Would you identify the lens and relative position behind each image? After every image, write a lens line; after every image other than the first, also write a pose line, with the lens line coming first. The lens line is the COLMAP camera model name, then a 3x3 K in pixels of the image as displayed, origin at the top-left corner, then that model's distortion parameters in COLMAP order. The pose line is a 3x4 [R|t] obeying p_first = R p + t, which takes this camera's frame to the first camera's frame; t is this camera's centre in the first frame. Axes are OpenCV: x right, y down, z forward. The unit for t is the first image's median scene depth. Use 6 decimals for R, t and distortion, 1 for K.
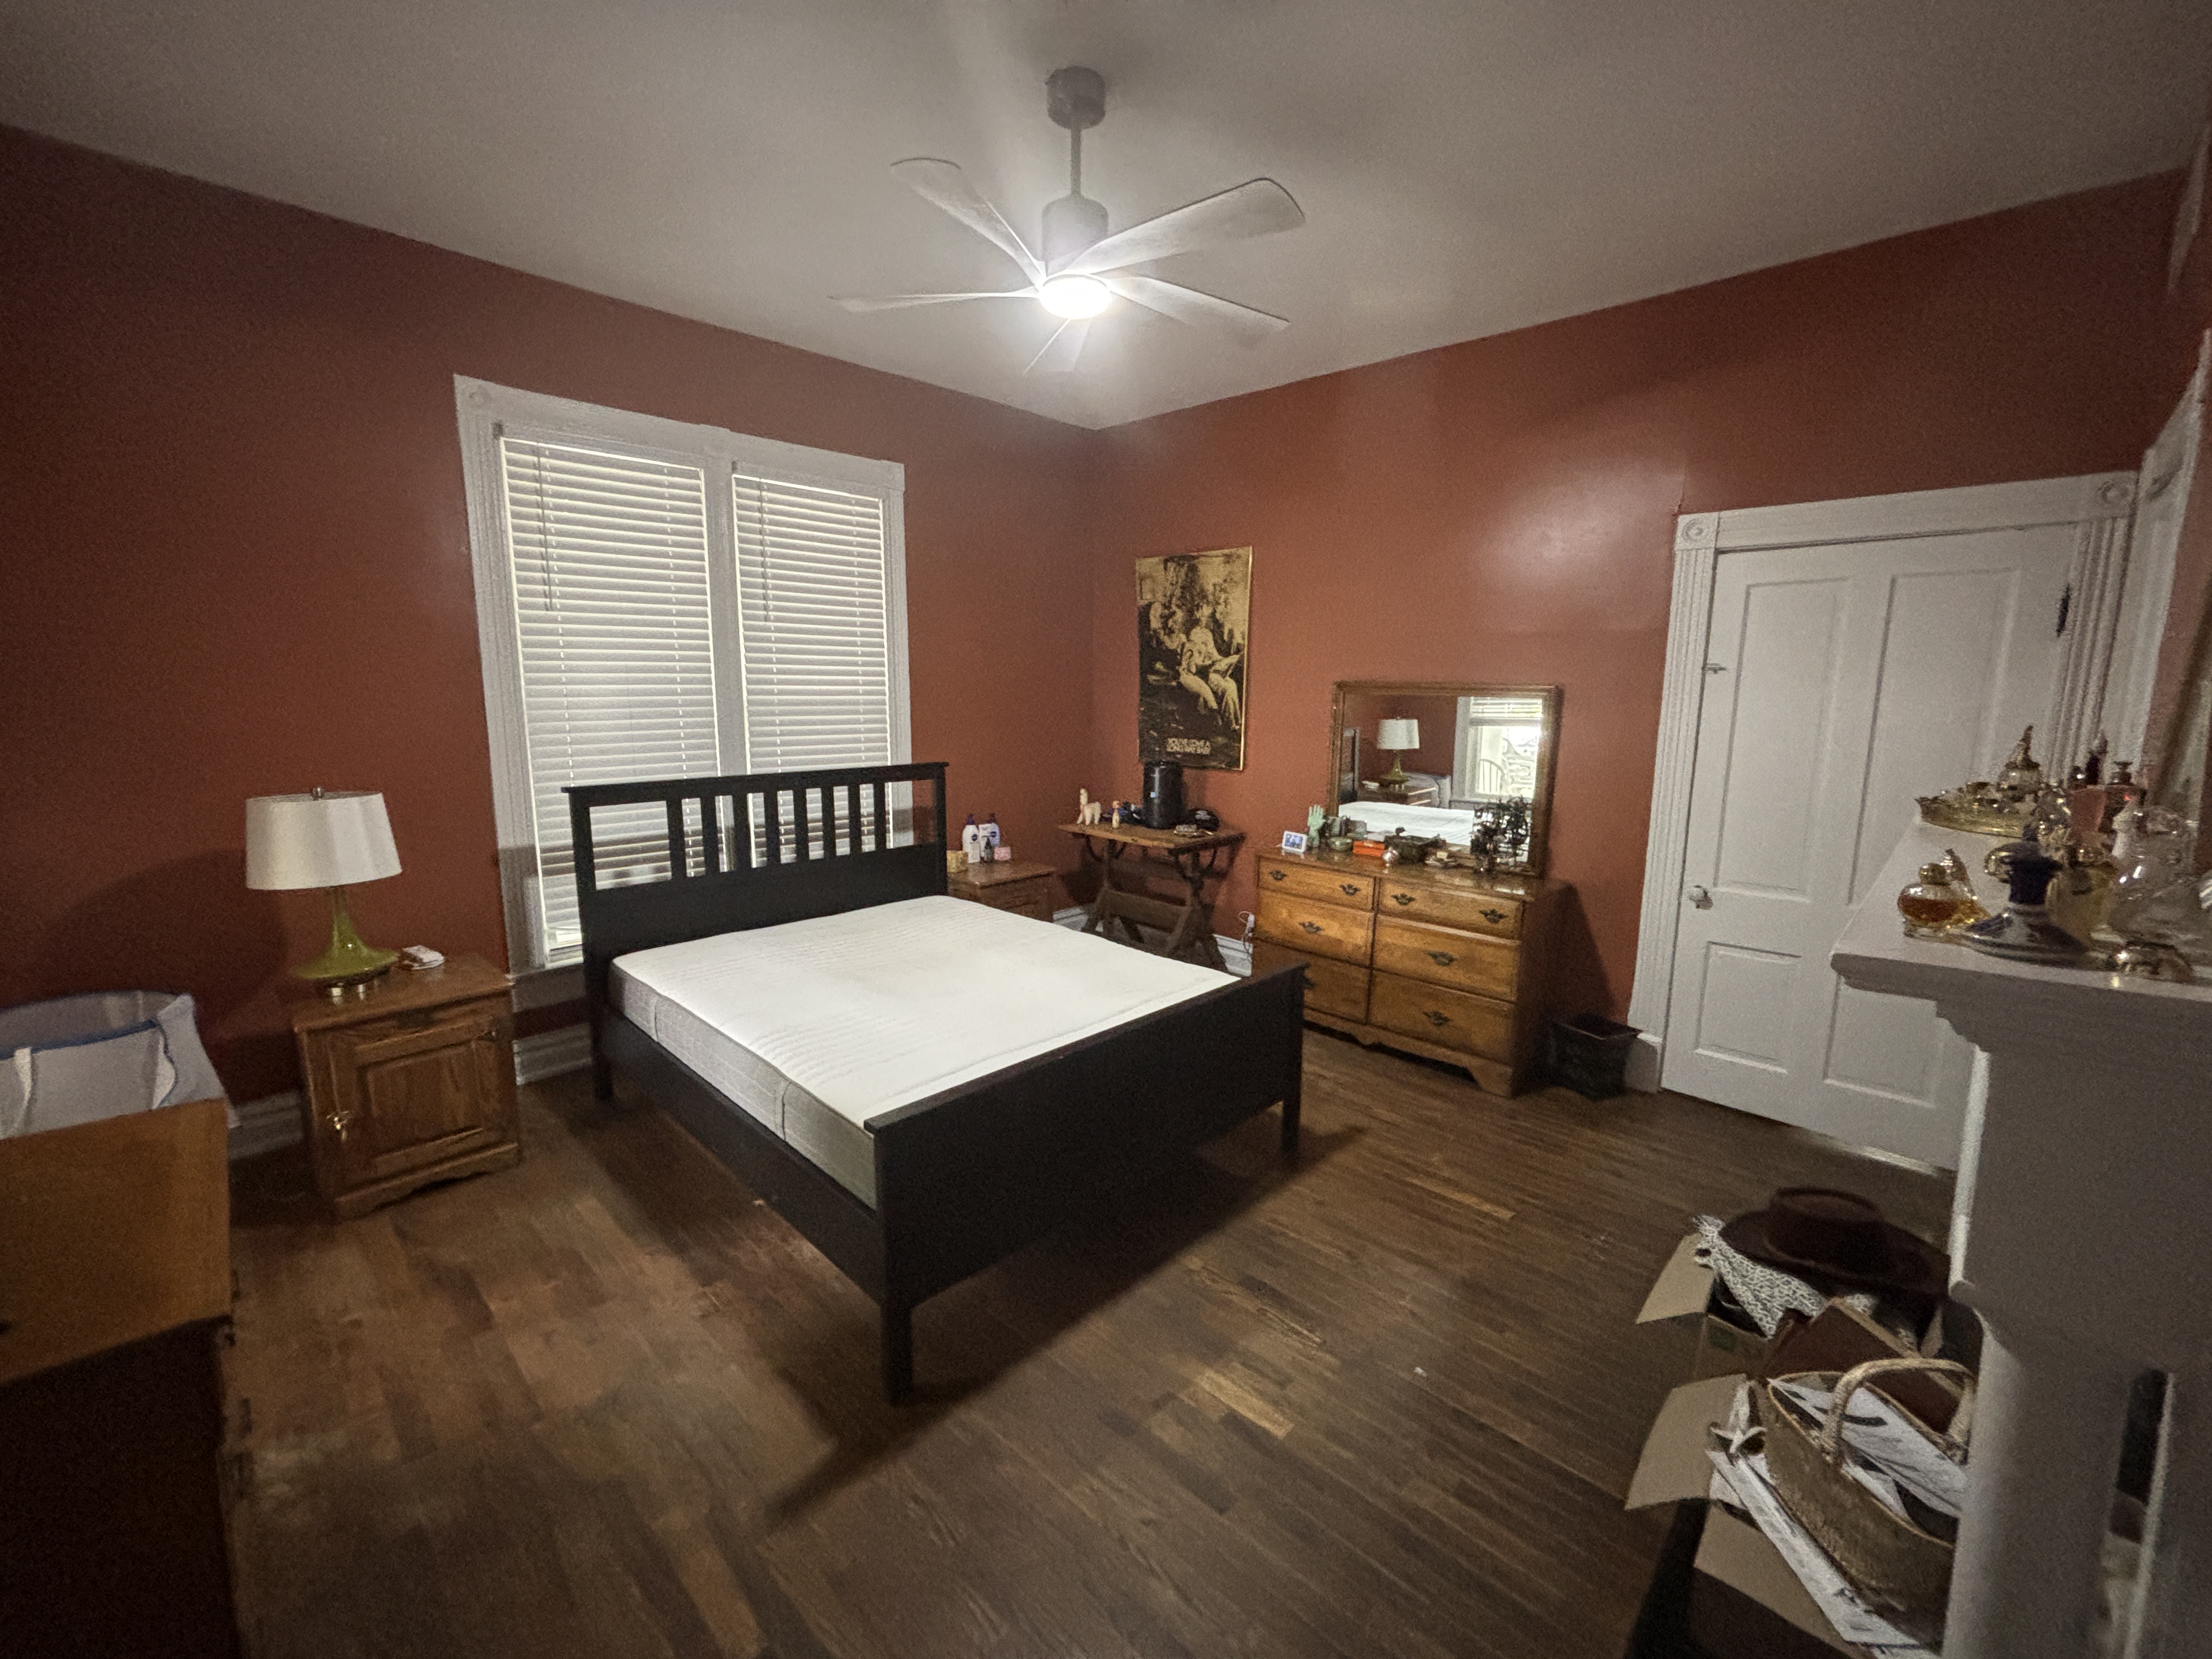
lens RADIAL K [[889.2, 0, 1088.2], [0, 889.2, 840.4], [0, 0, 1]] dist [-0.000793, 0.000935]
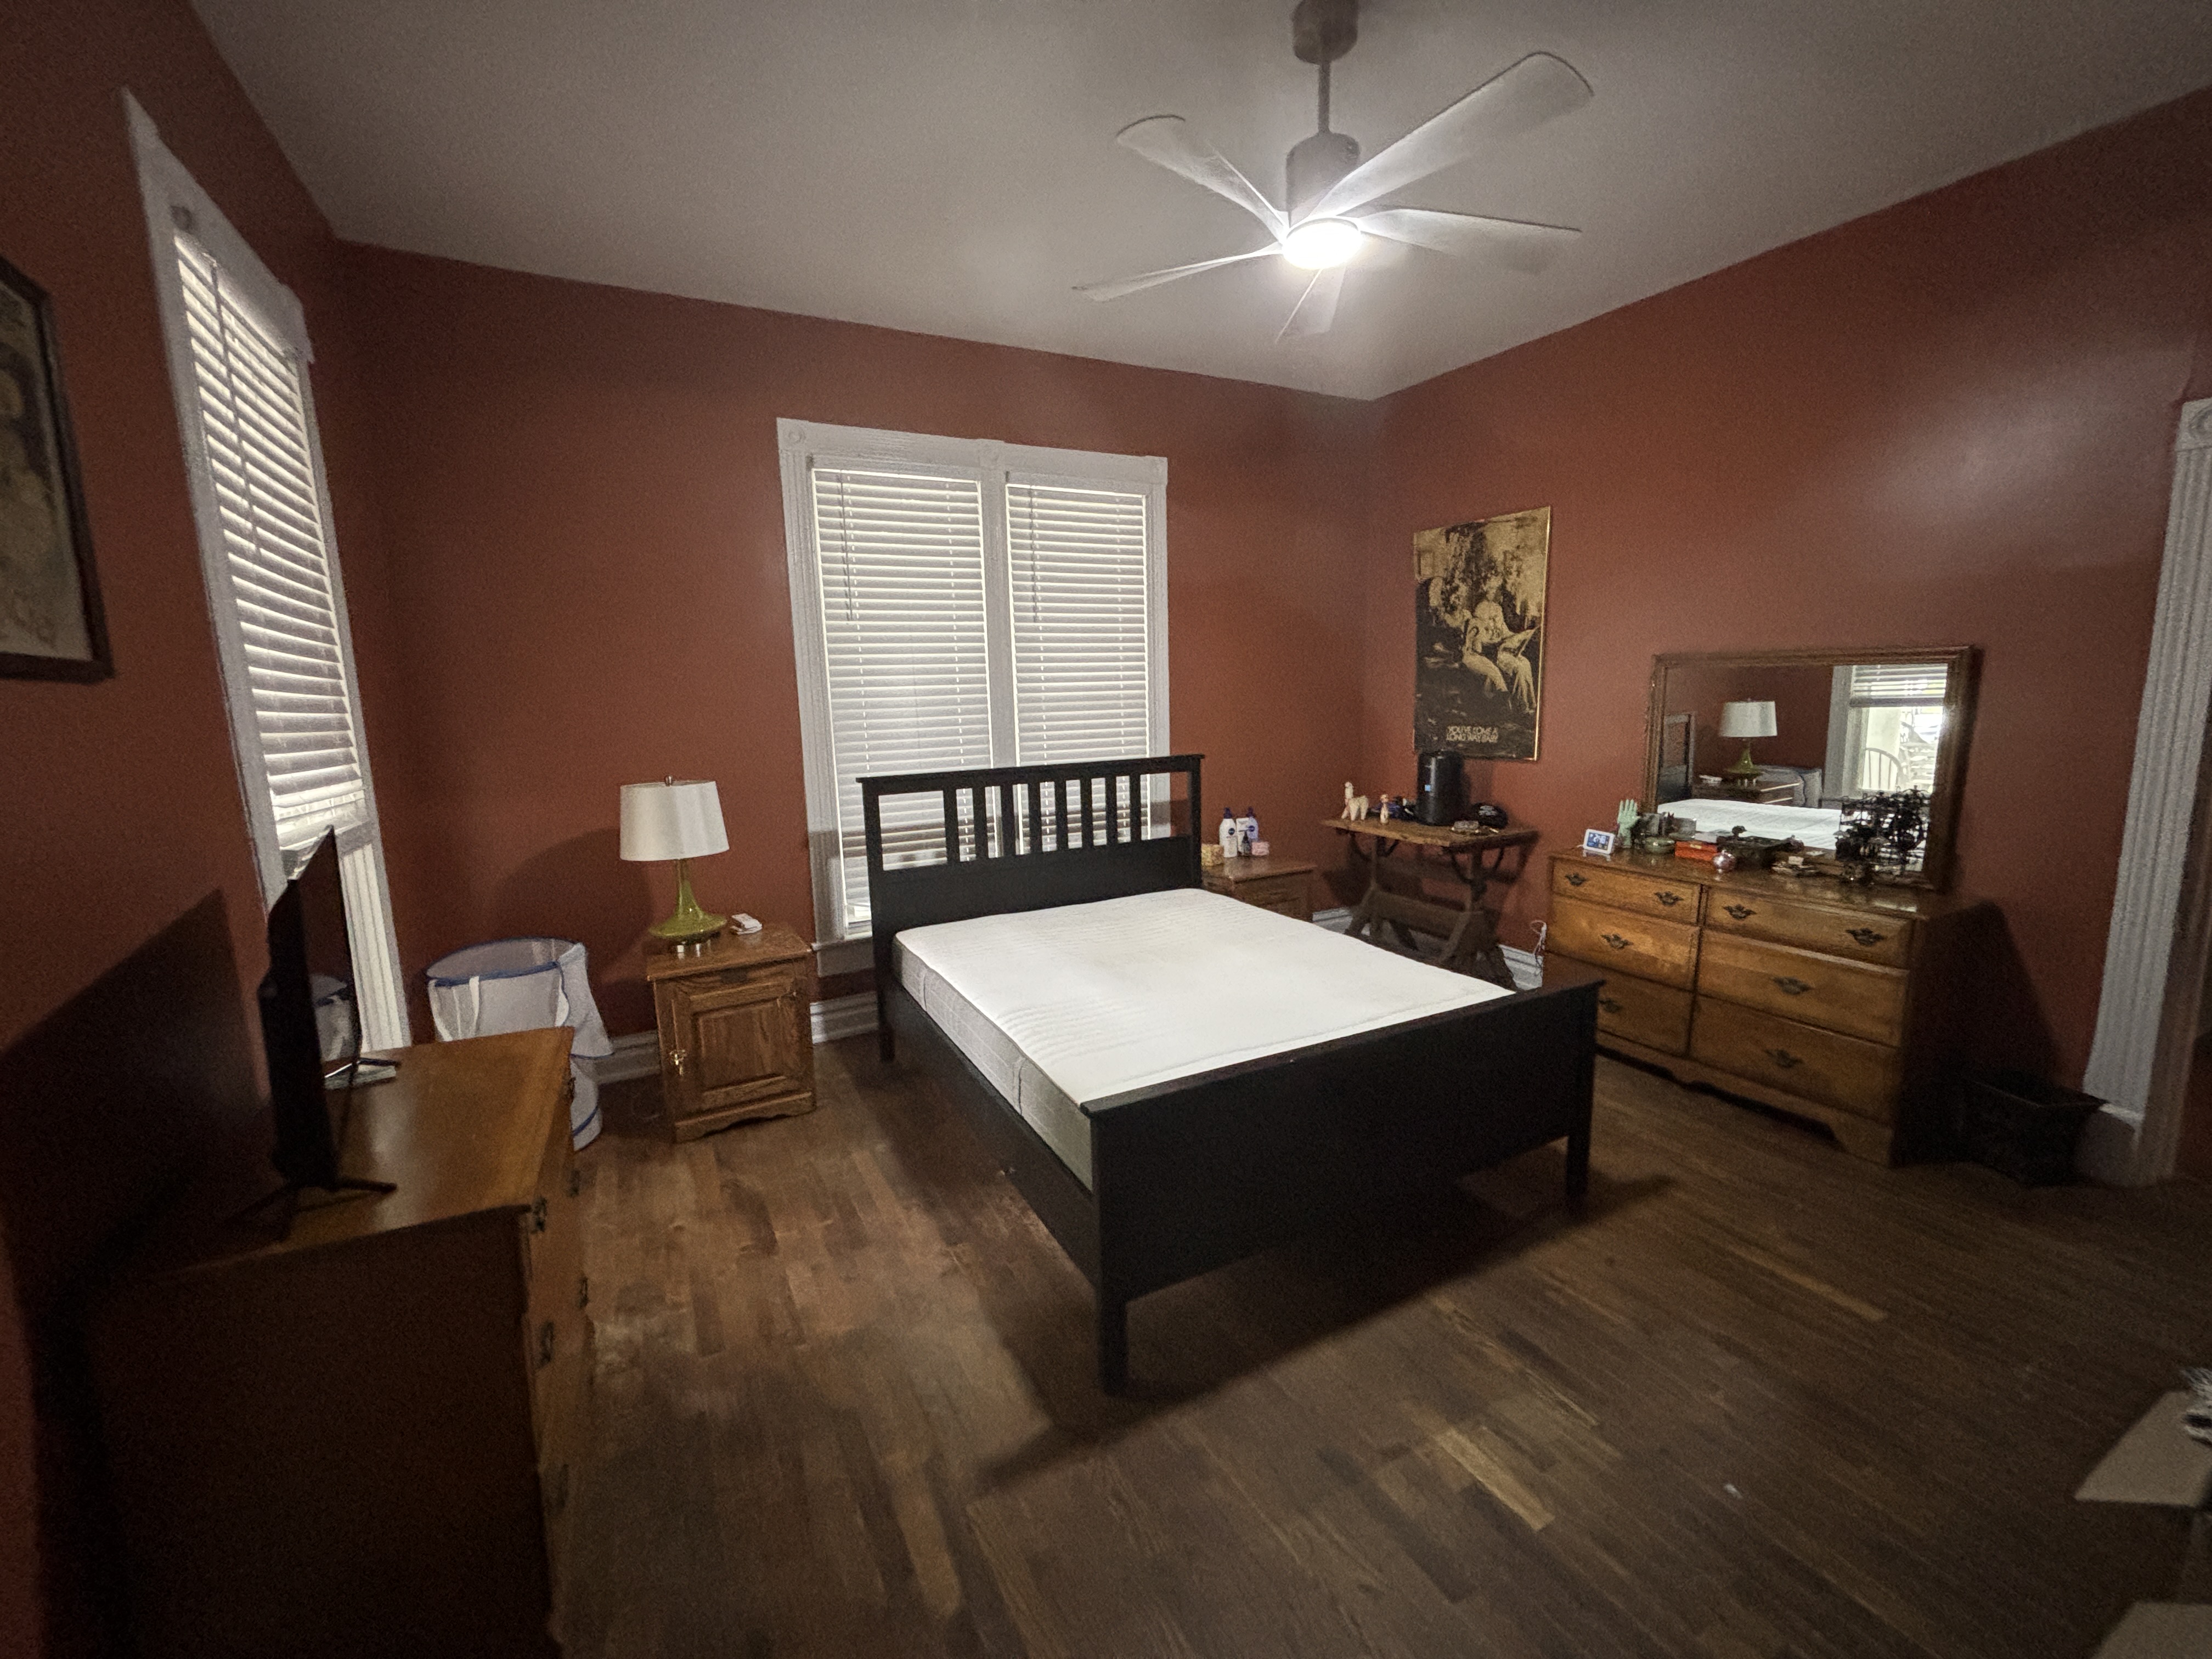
lens RADIAL K [[889.2, 0, 1095.1], [0, 889.2, 835.9], [0, 0, 1]] dist [-0.000793, 0.000935]
pose [[0.953135, 0.018521, -0.301978, 0.035447], [-0.020163, 0.999794, -0.002320, 0.010631], [0.301873, 0.008300, 0.953312, 0.031662]]
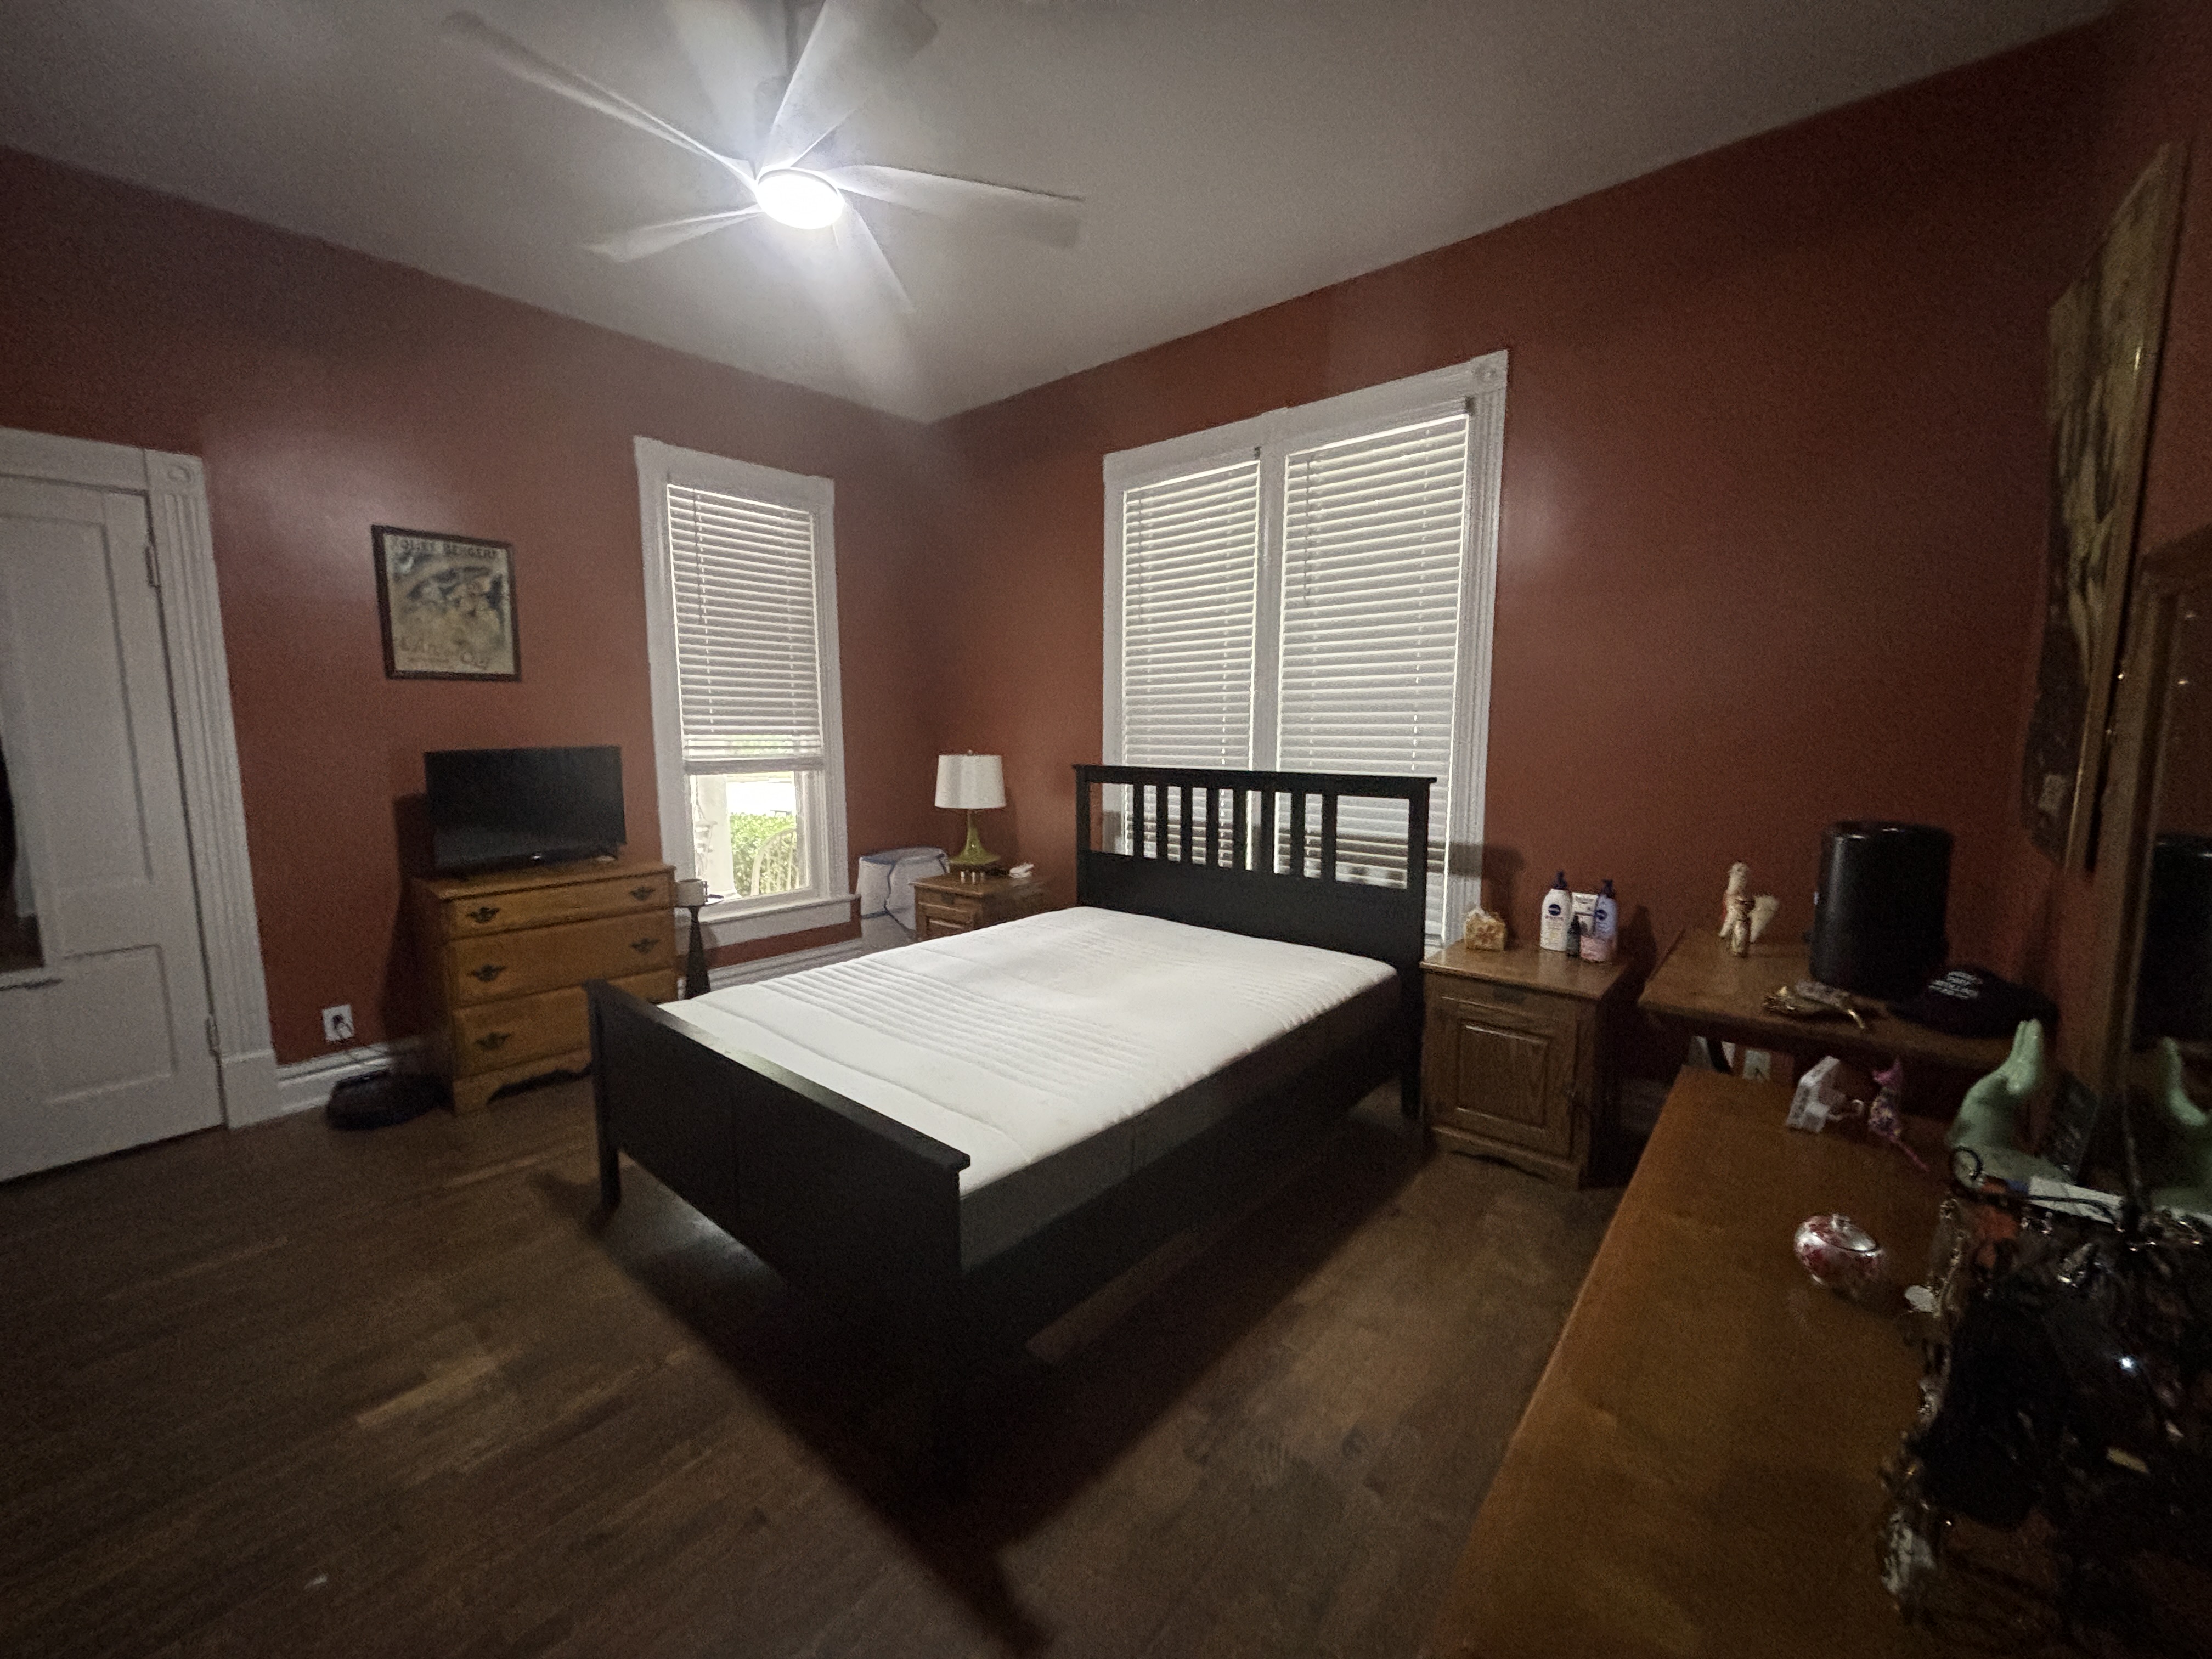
lens RADIAL K [[889.2, 0, 1108.4], [0, 889.2, 830.9], [0, 0, 1]] dist [-0.000793, 0.000935]
pose [[0.080718, 0.126307, -0.988702, 0.707034], [-0.161092, 0.980551, 0.112114, -0.120480], [0.983633, 0.150222, 0.099495, 0.978190]]
